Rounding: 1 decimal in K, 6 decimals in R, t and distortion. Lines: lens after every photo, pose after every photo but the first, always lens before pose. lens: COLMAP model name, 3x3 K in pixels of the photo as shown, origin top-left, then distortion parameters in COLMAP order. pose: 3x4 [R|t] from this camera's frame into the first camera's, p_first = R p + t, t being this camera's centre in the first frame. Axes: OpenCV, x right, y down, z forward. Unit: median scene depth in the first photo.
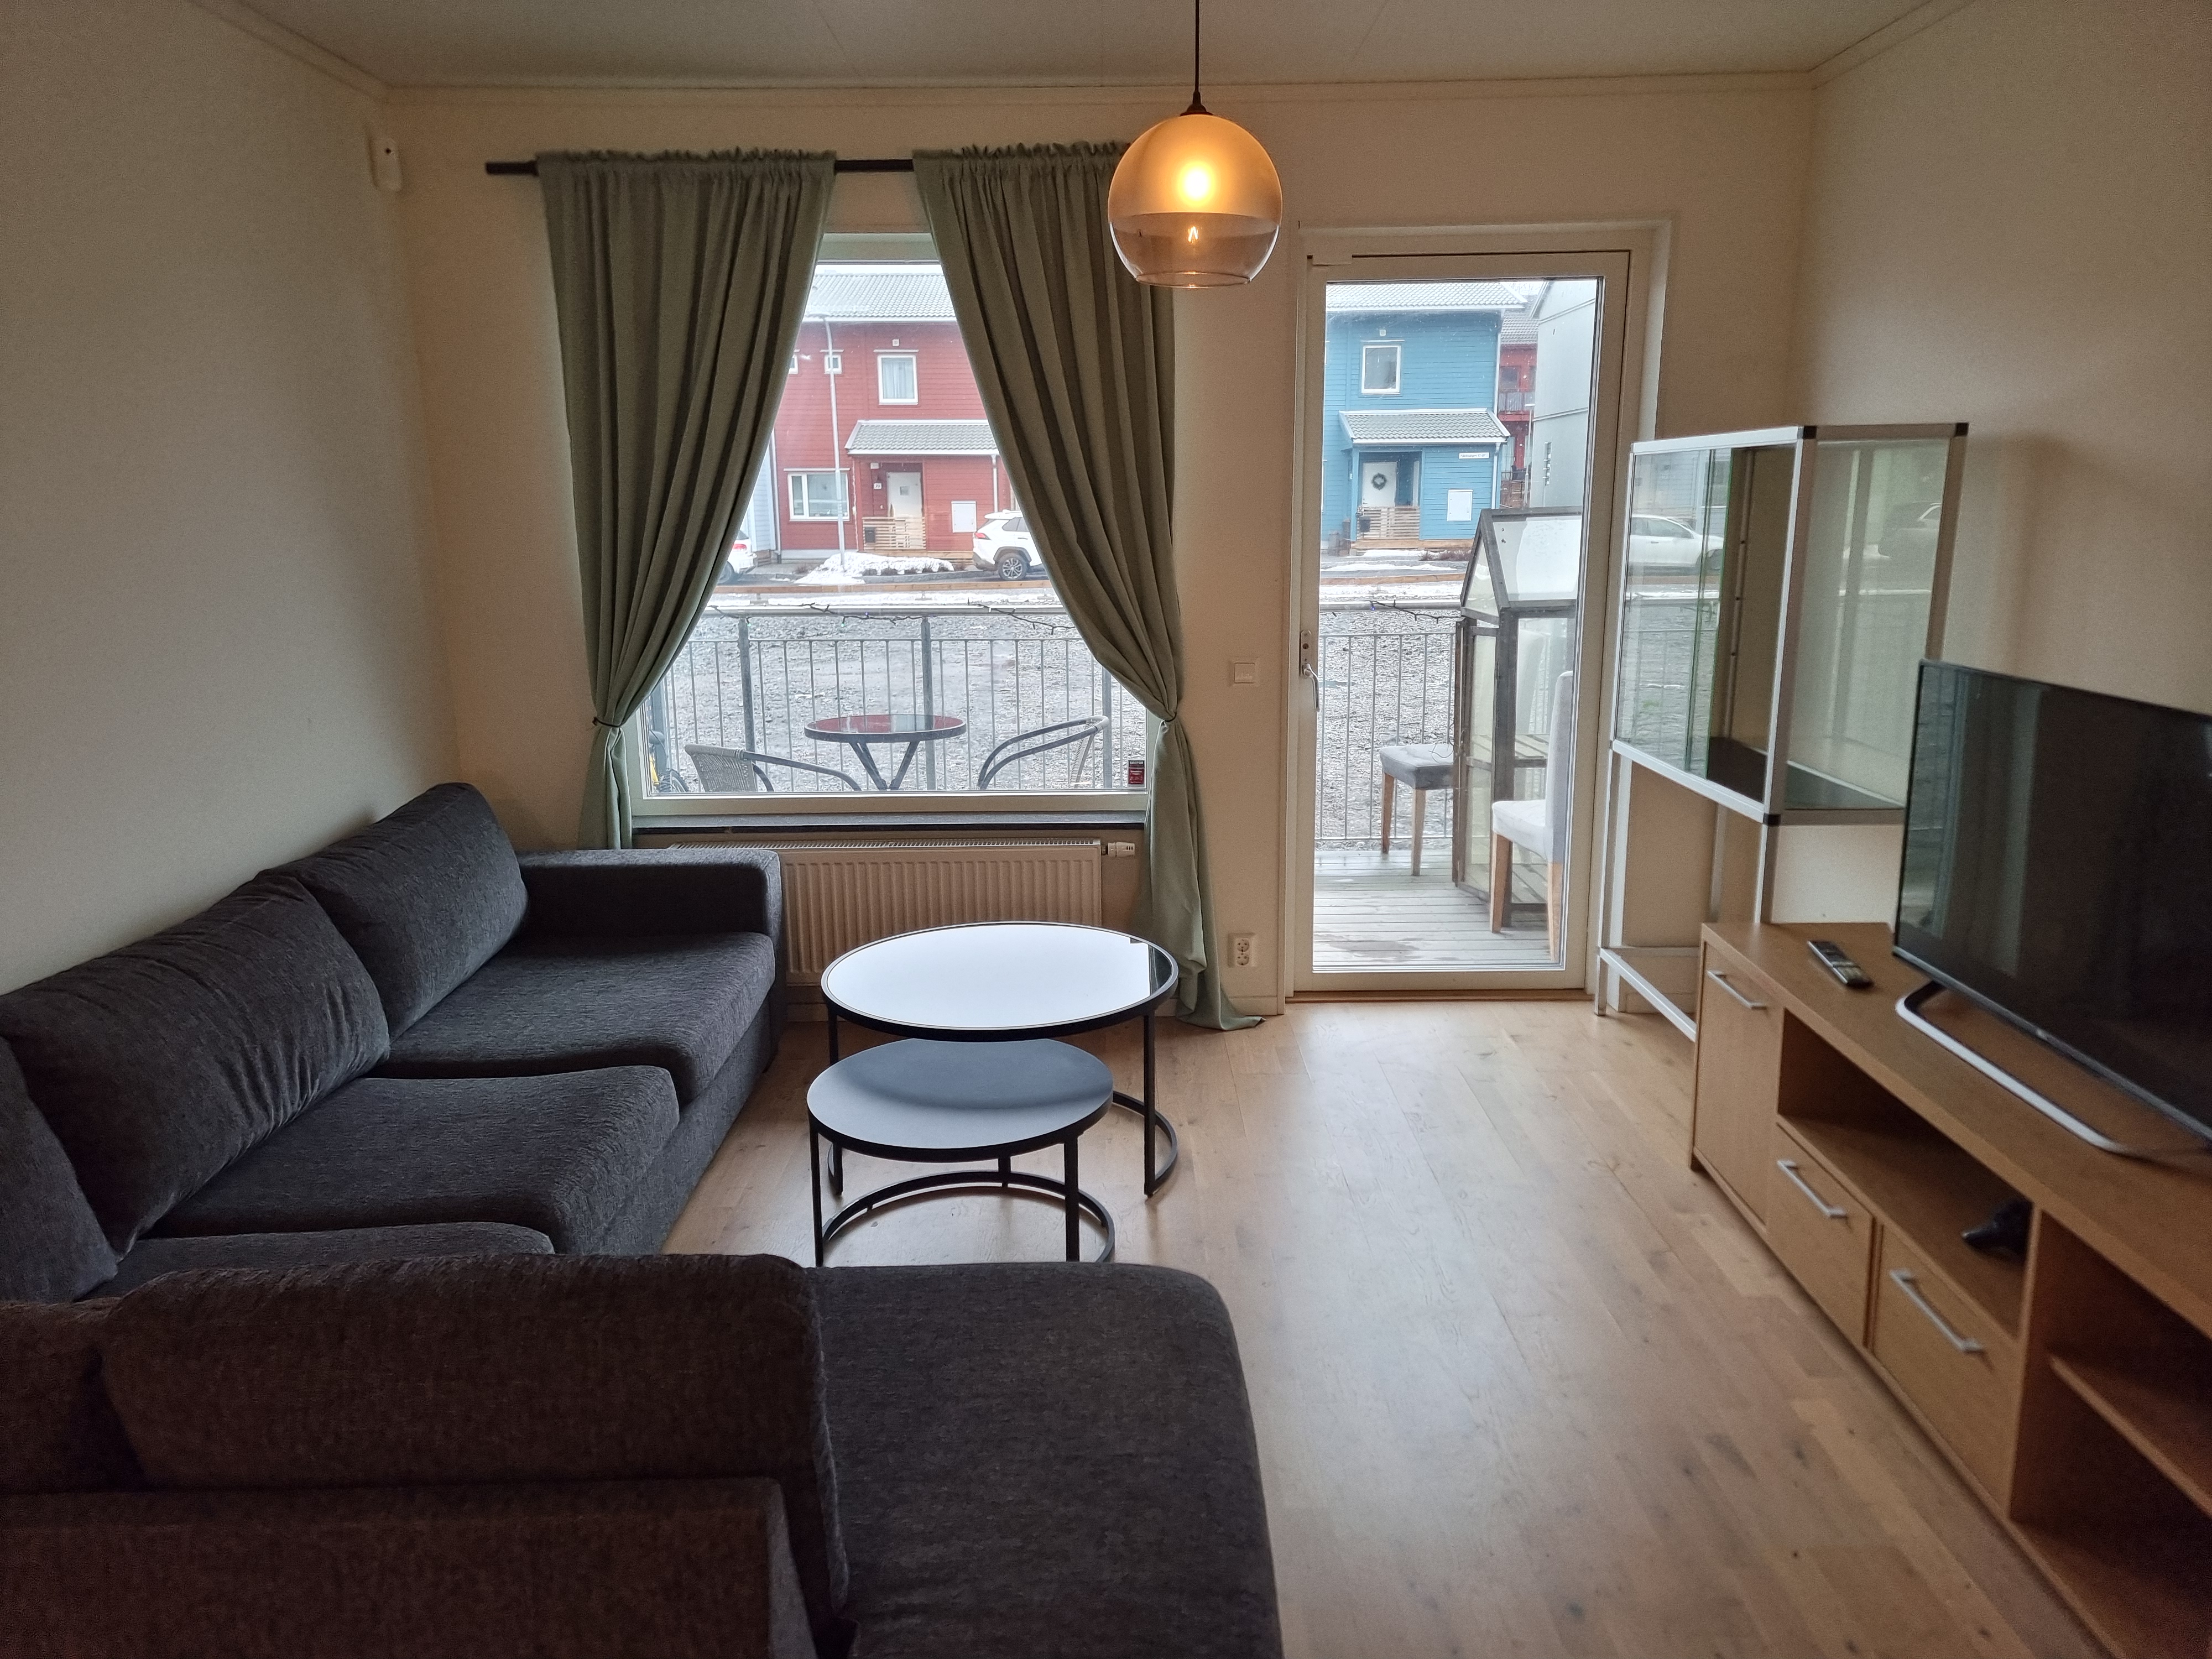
lens RADIAL K [[1565.8, 0, 1106.0], [0, 1565.8, 829.5], [0, 0, 1]] dist [0.047975, -0.004600]
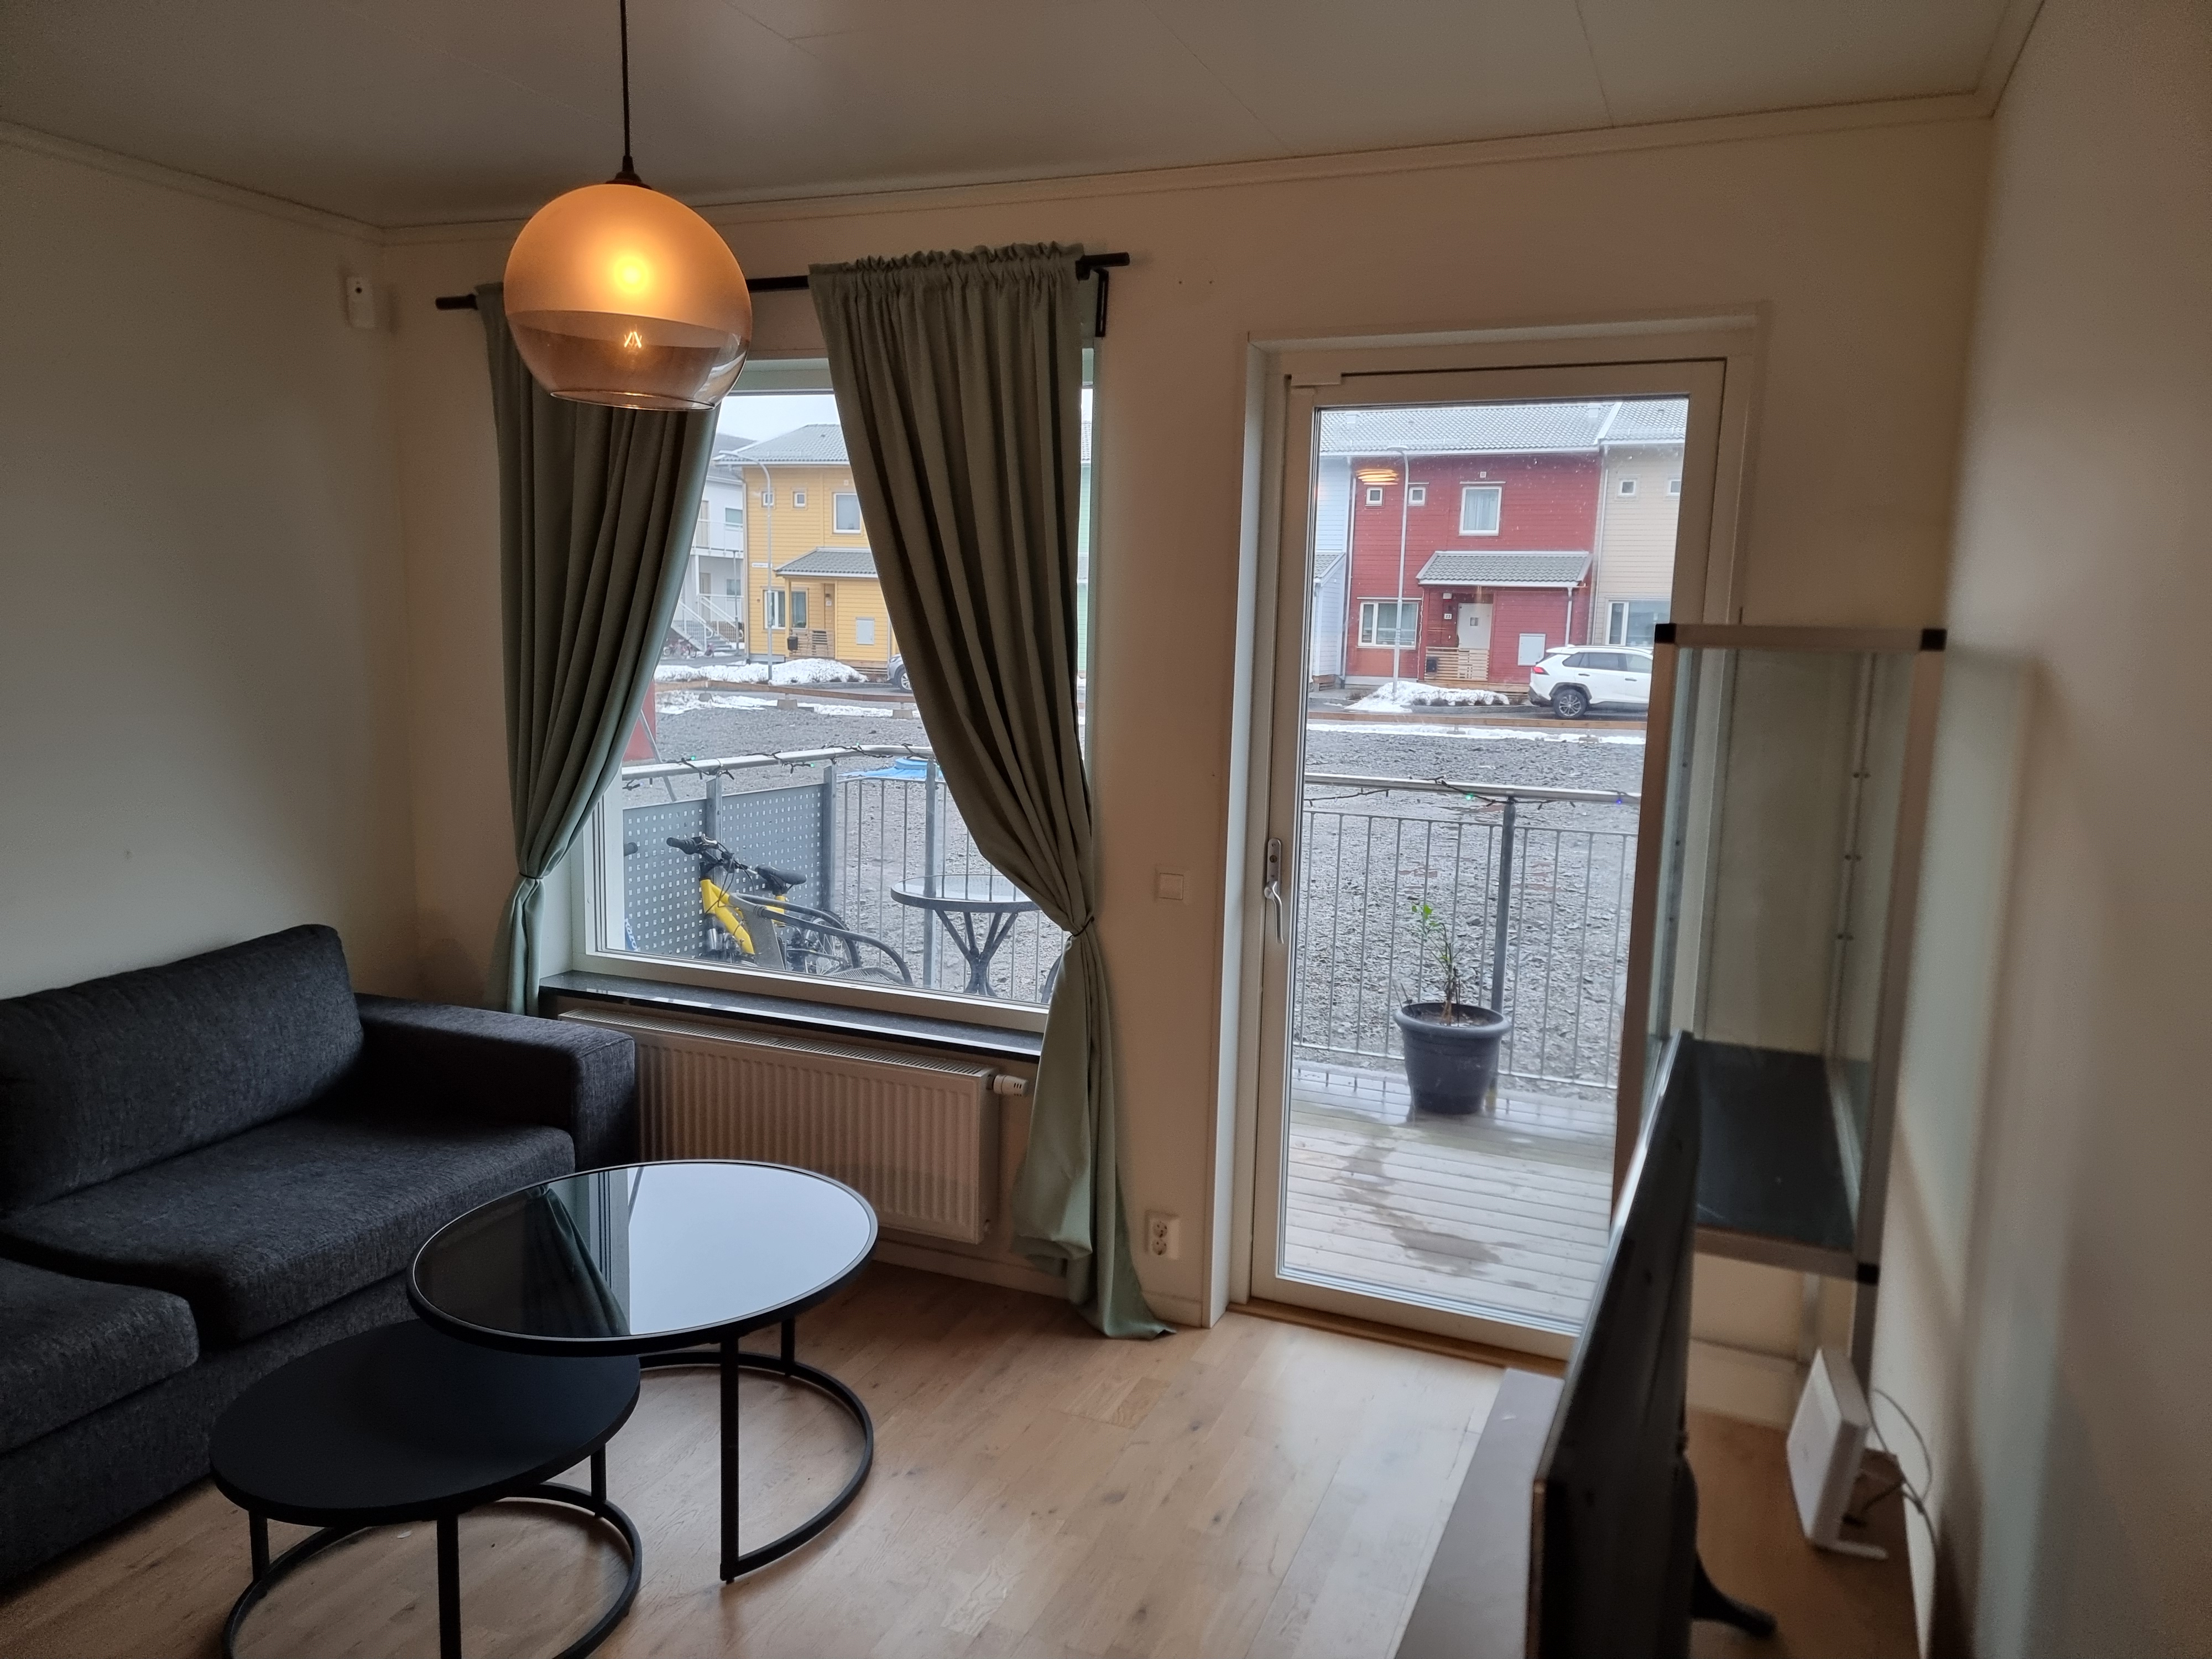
lens RADIAL K [[1538.4, 0, 1106.0], [0, 1538.4, 829.5], [0, 0, 1]] dist [0.155764, -0.234777]
pose [[0.924276, 0.087198, -0.371632, 0.379336], [-0.115008, 0.991934, -0.053289, -0.090821], [0.363988, 0.091994, 0.926849, 0.279761]]
